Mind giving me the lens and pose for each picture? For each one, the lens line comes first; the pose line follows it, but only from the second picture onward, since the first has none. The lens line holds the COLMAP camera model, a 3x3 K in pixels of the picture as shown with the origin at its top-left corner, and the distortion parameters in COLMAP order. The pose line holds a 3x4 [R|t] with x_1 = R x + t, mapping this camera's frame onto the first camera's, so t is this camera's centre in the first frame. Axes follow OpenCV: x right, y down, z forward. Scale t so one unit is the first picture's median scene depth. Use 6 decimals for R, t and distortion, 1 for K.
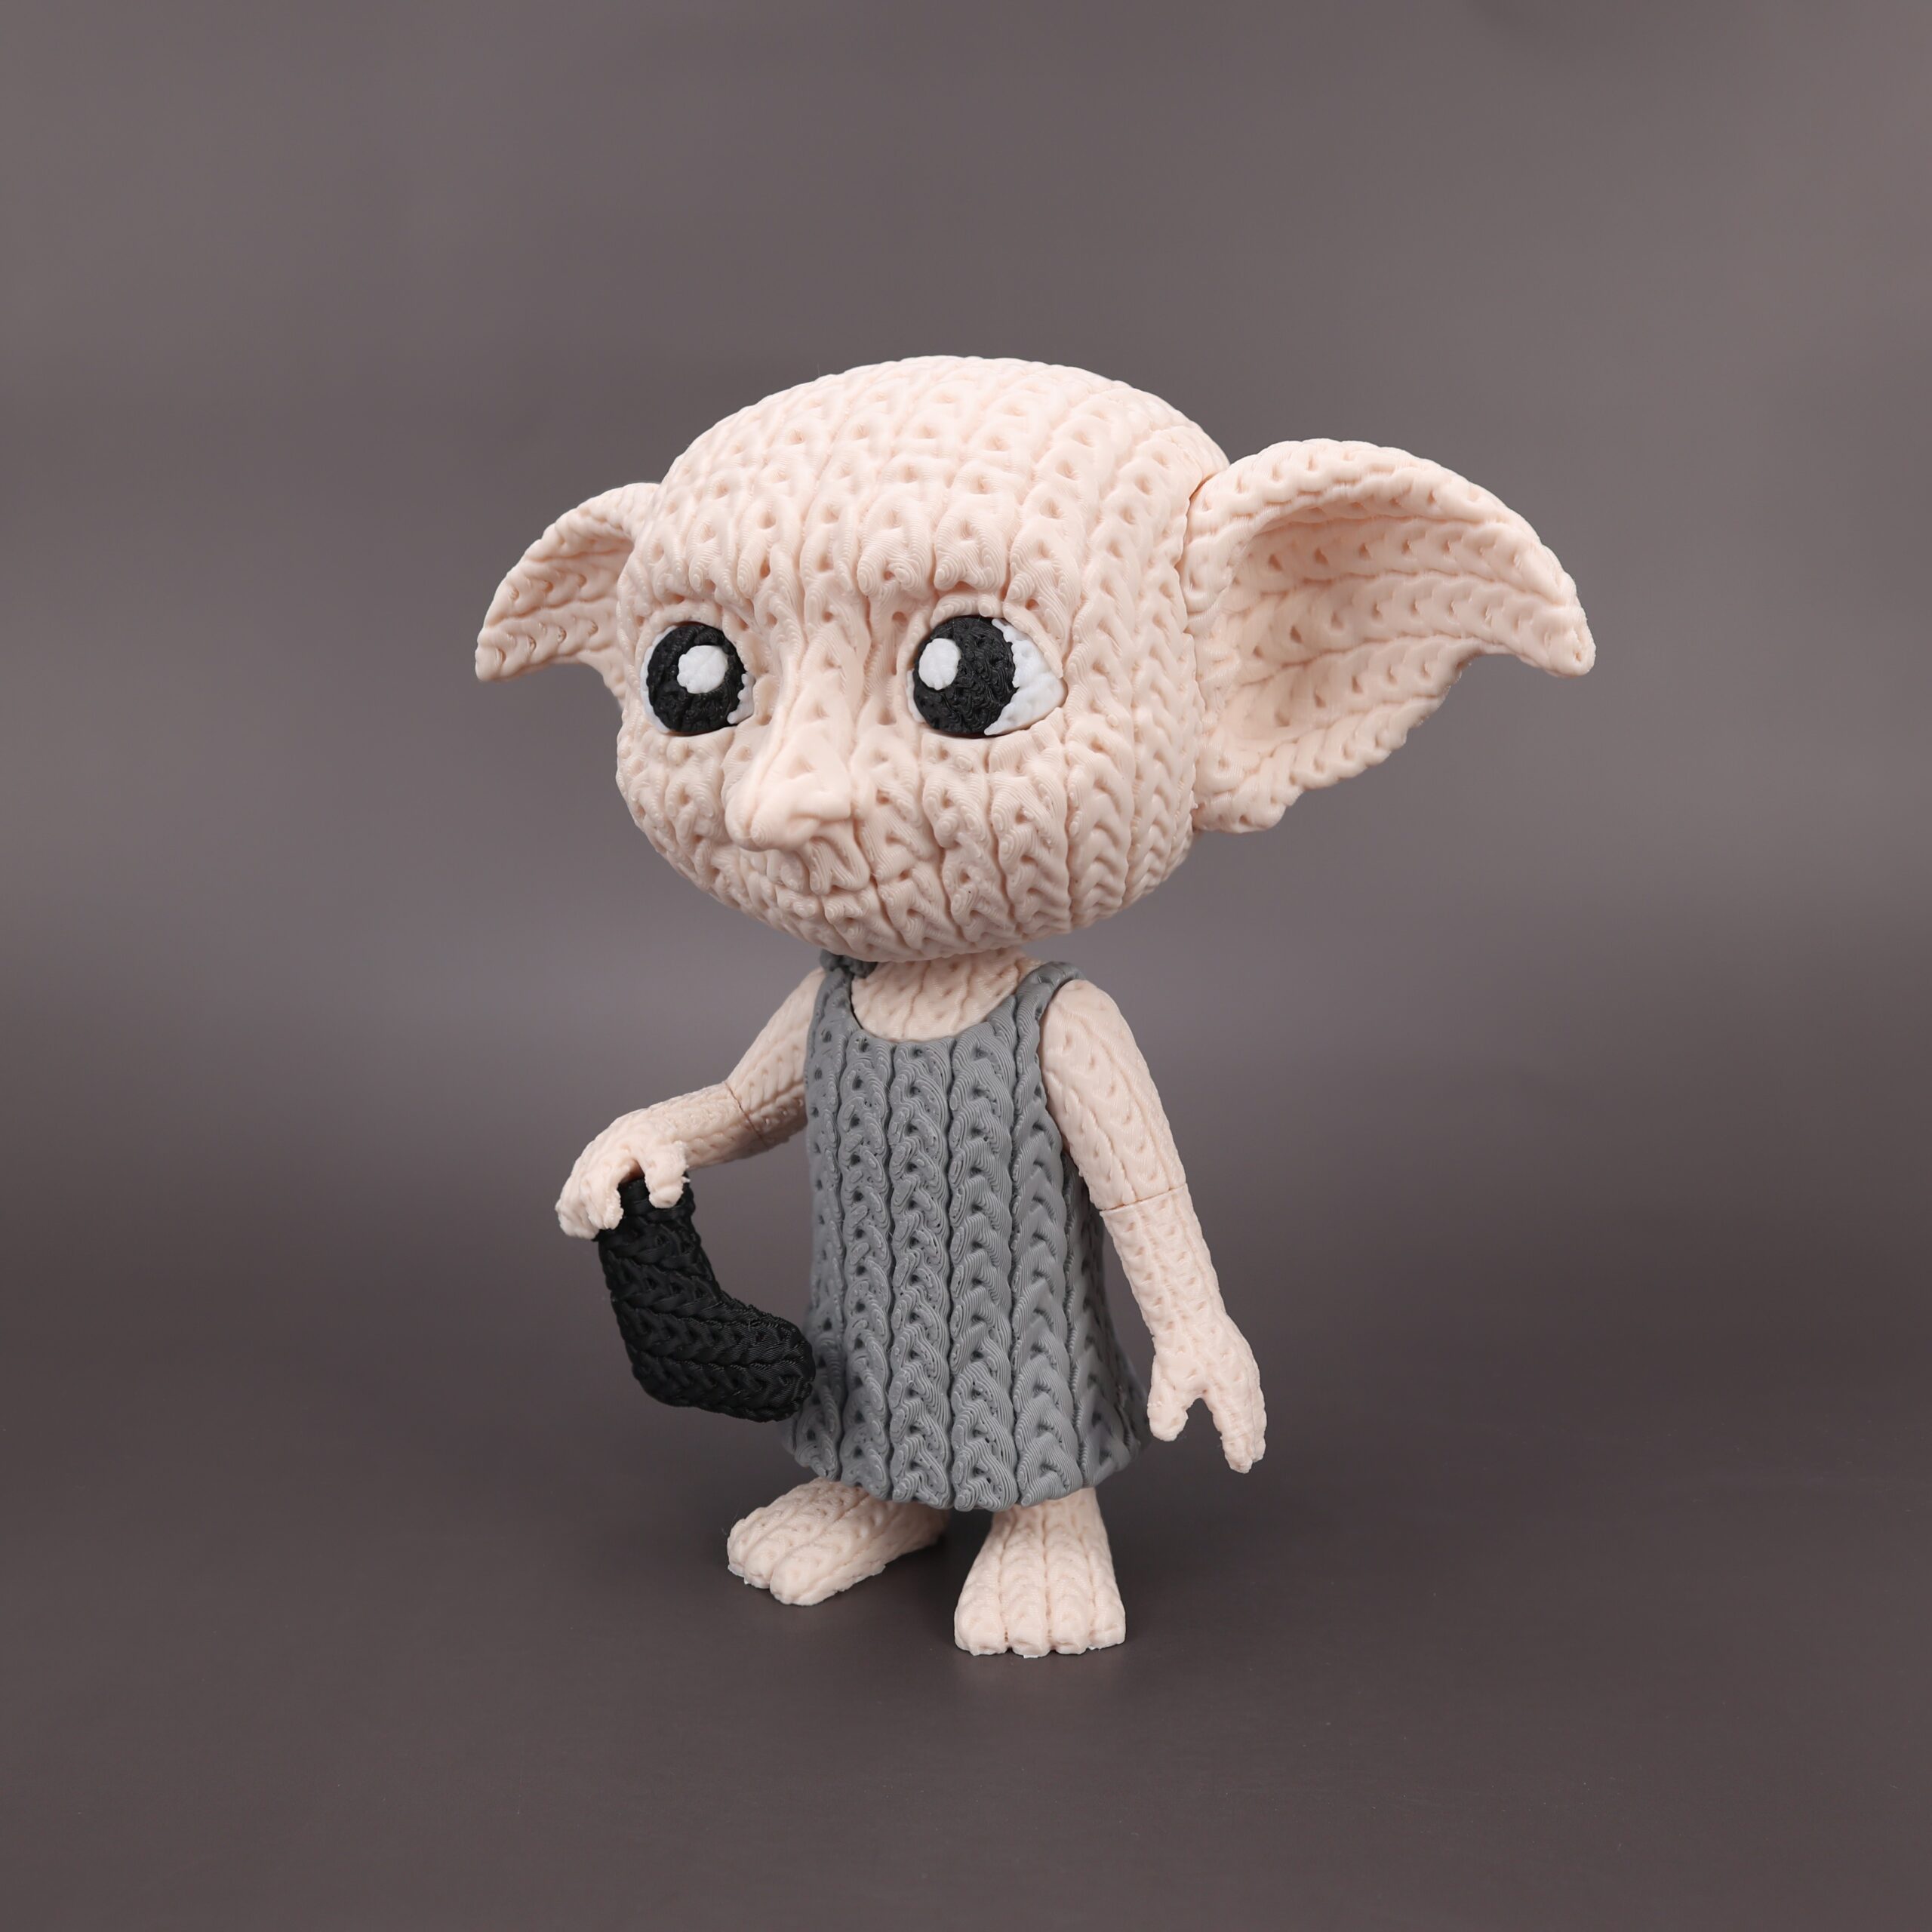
lens RADIAL K [[2047.1, 0, 966.9], [0, 2047.1, 967.3], [0, 0, 1]] dist [0.040582, 0.000000]
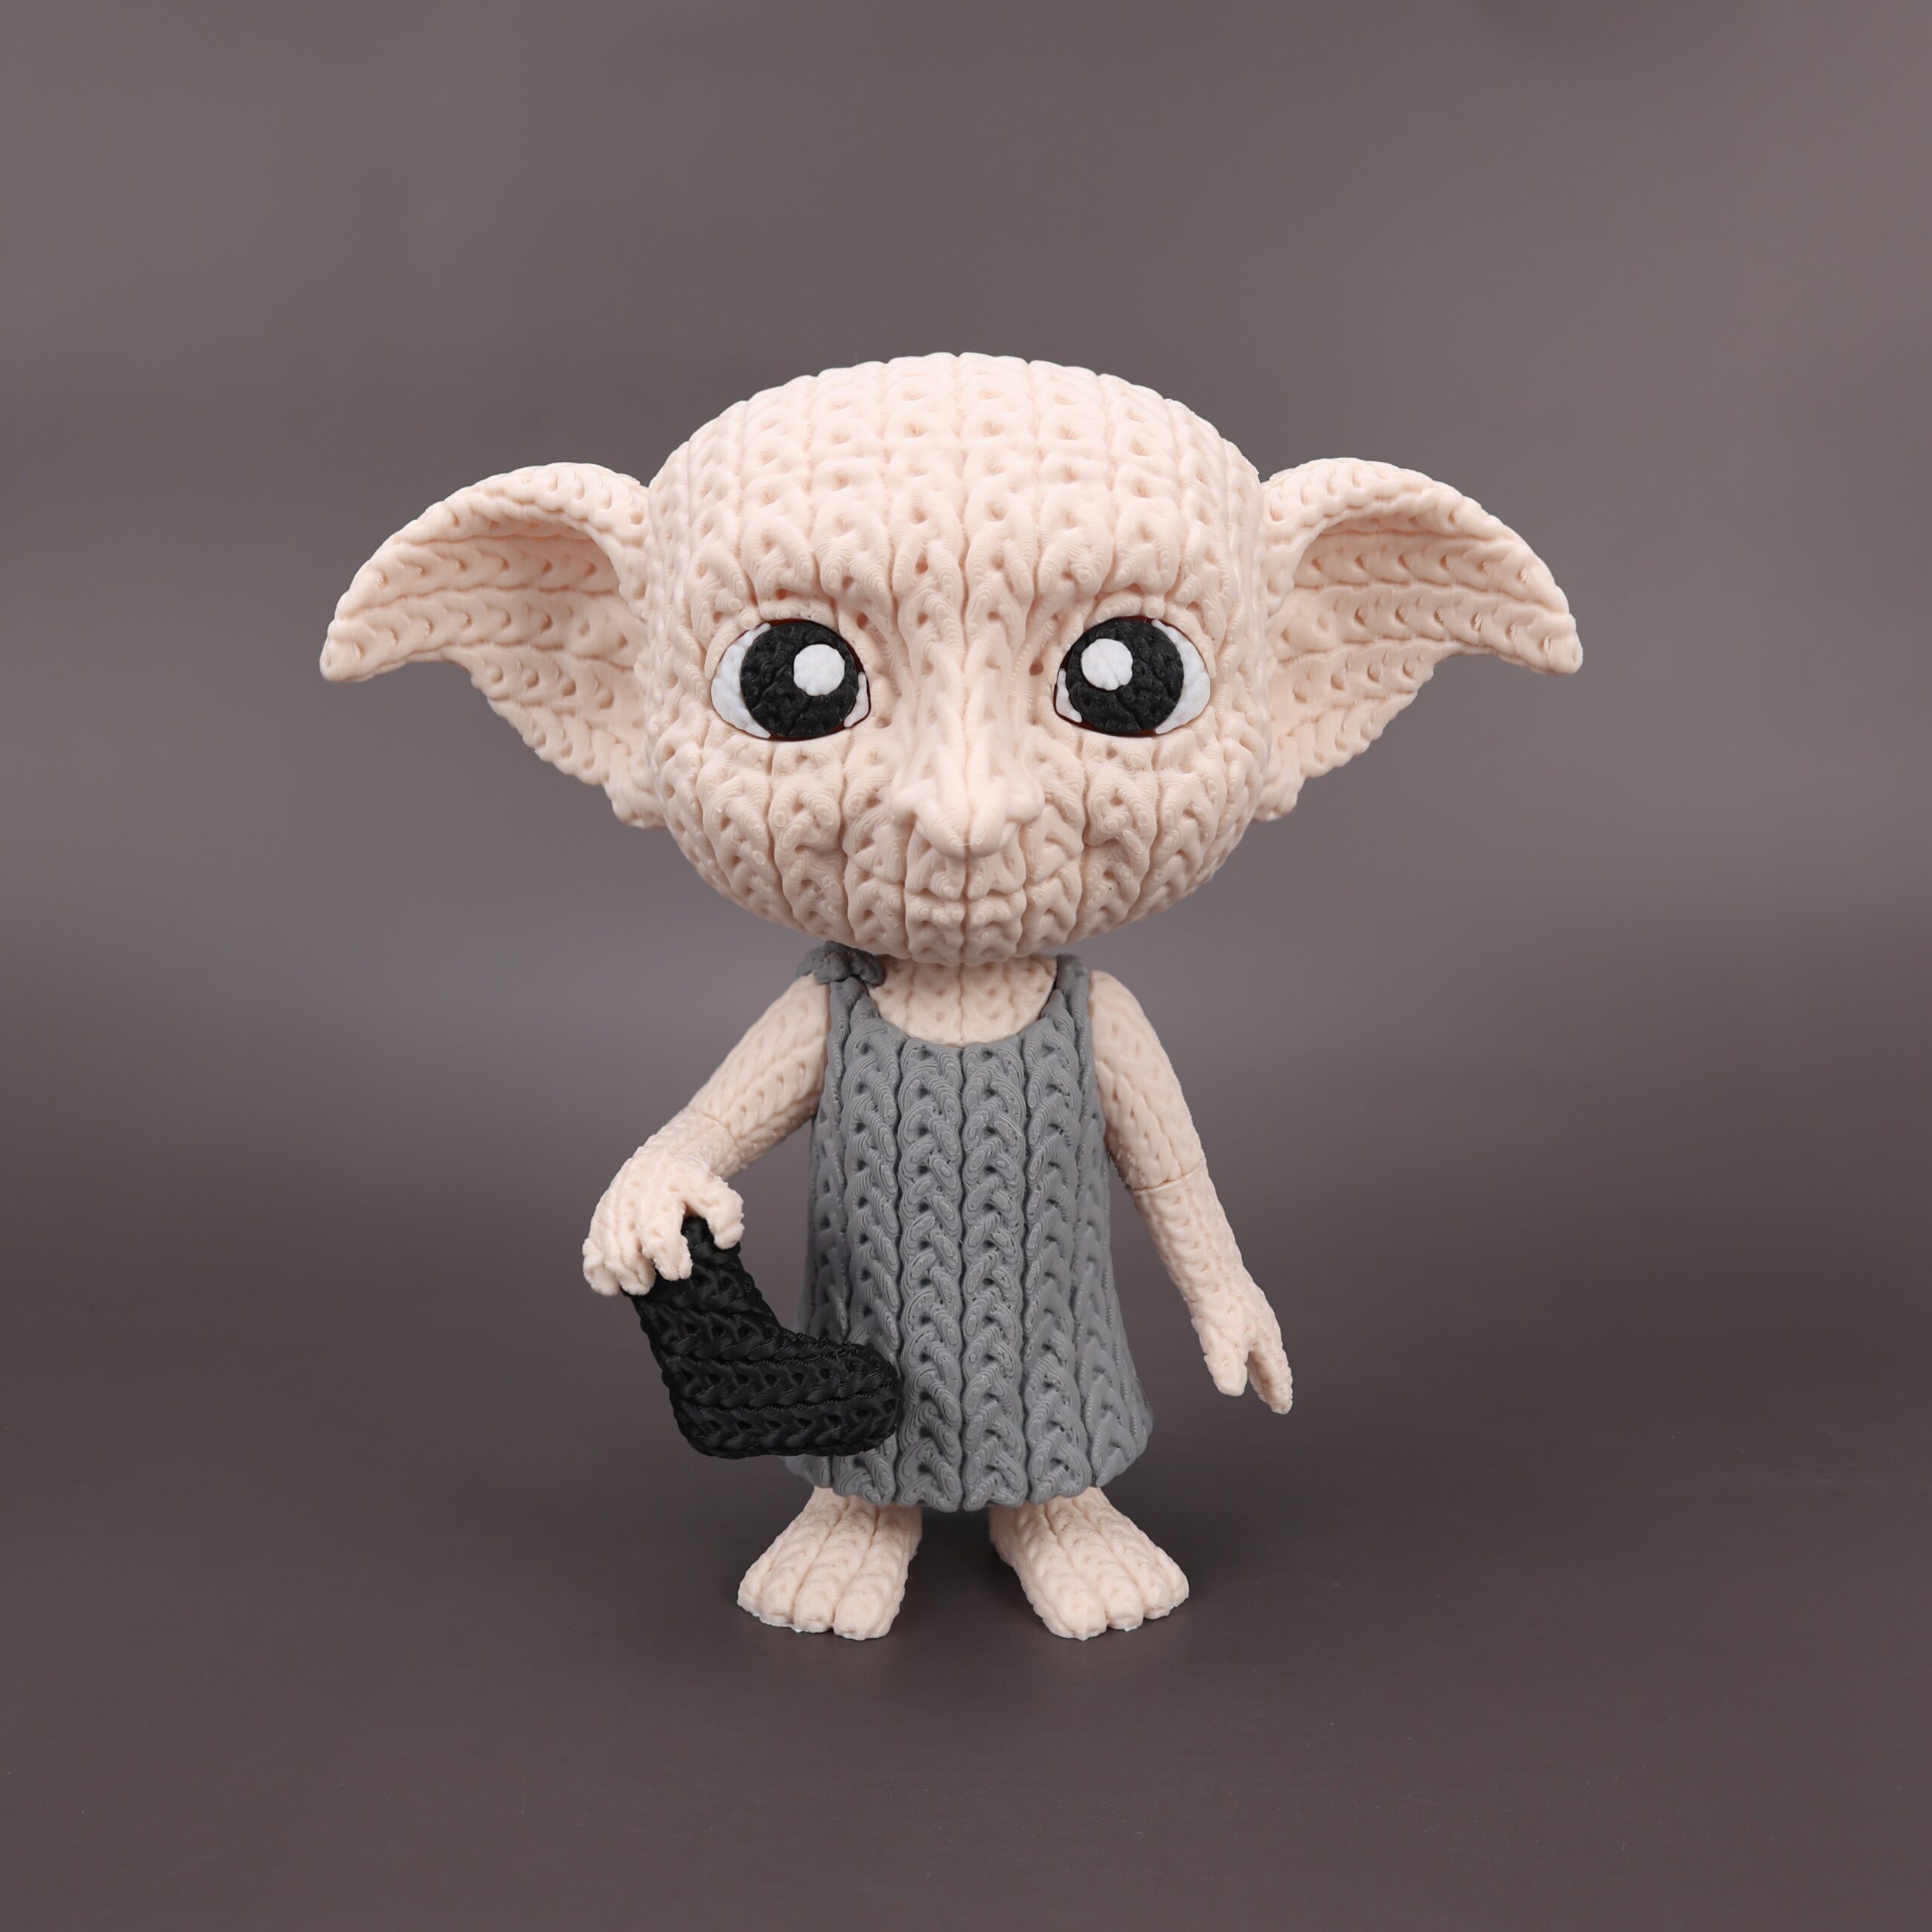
lens RADIAL K [[2047.1, 0, 956.2], [0, 2047.1, 962.7], [0, 0, 1]] dist [0.040582, 0.000000]
pose [[0.865635, -0.072137, 0.495452, -0.543641], [0.070995, 0.997252, 0.021158, -0.025617], [-0.495617, 0.016860, 0.868378, 0.148280]]
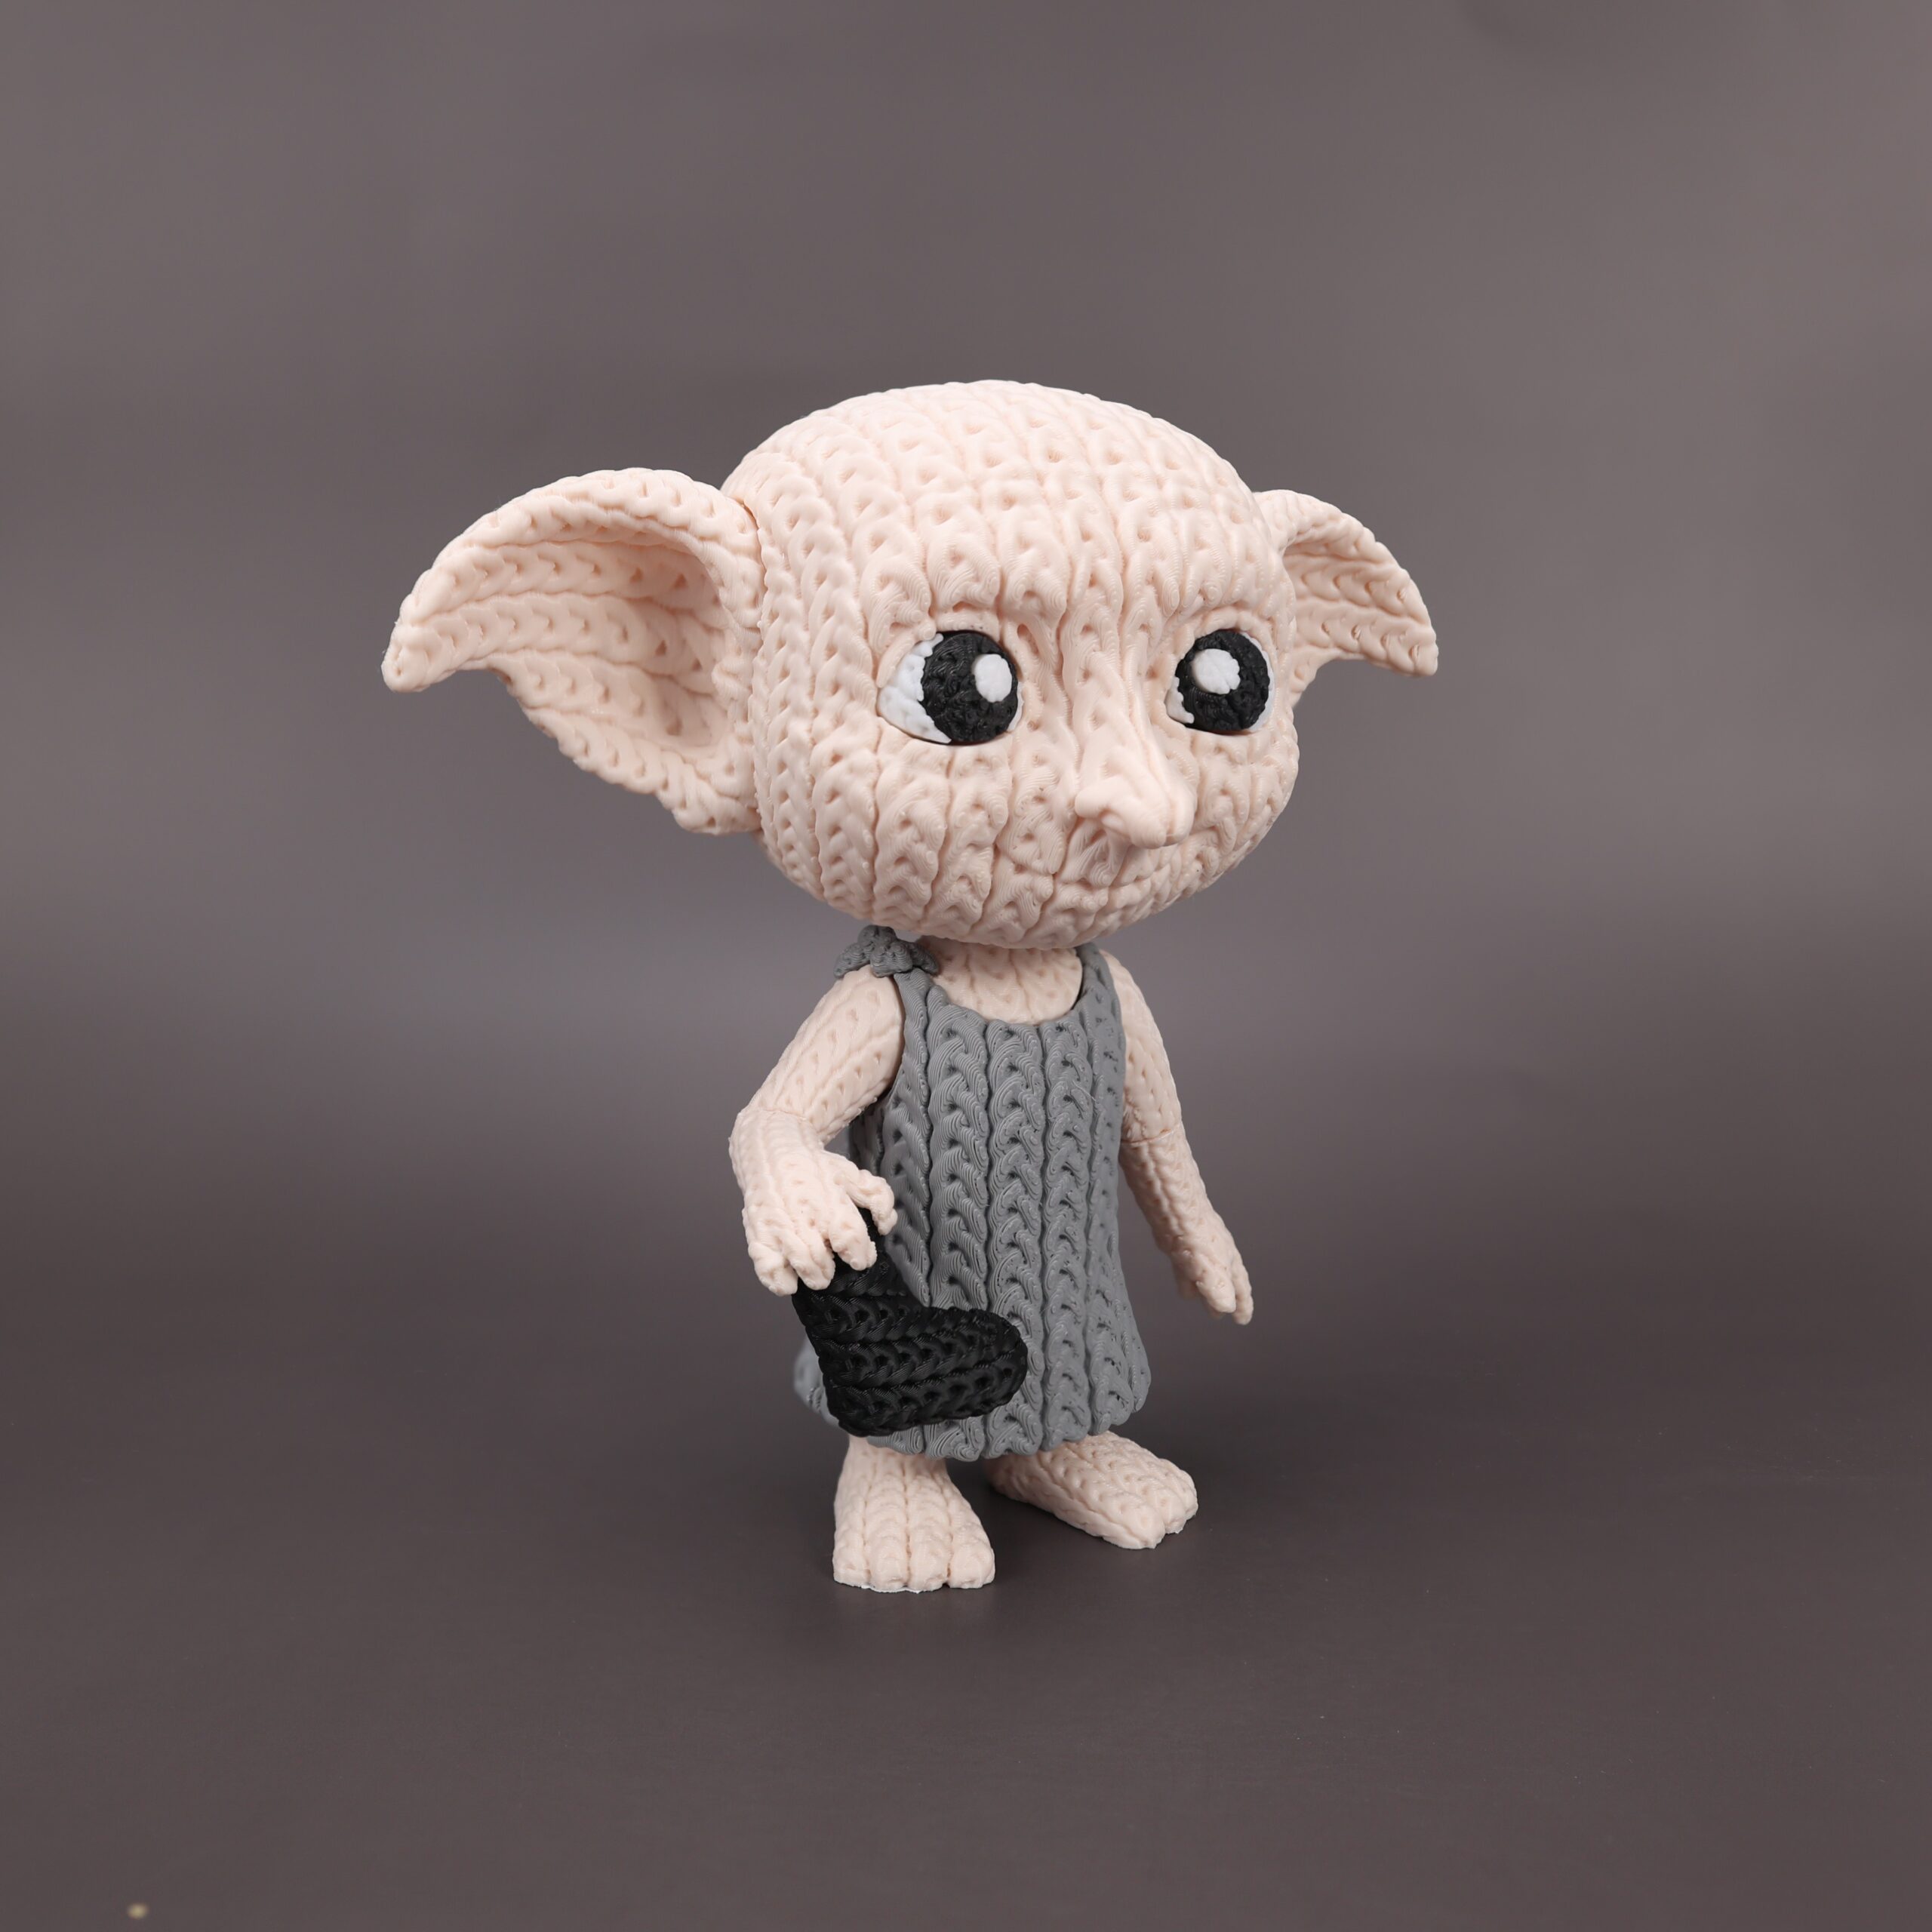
lens RADIAL K [[2047.1, 0, 955.6], [0, 2047.1, 966.7], [0, 0, 1]] dist [0.040582, 0.000000]
pose [[0.549042, -0.127338, 0.826037, -0.973579], [0.118231, 0.990220, 0.074064, -0.080112], [-0.827390, 0.056999, 0.558728, 0.453625]]
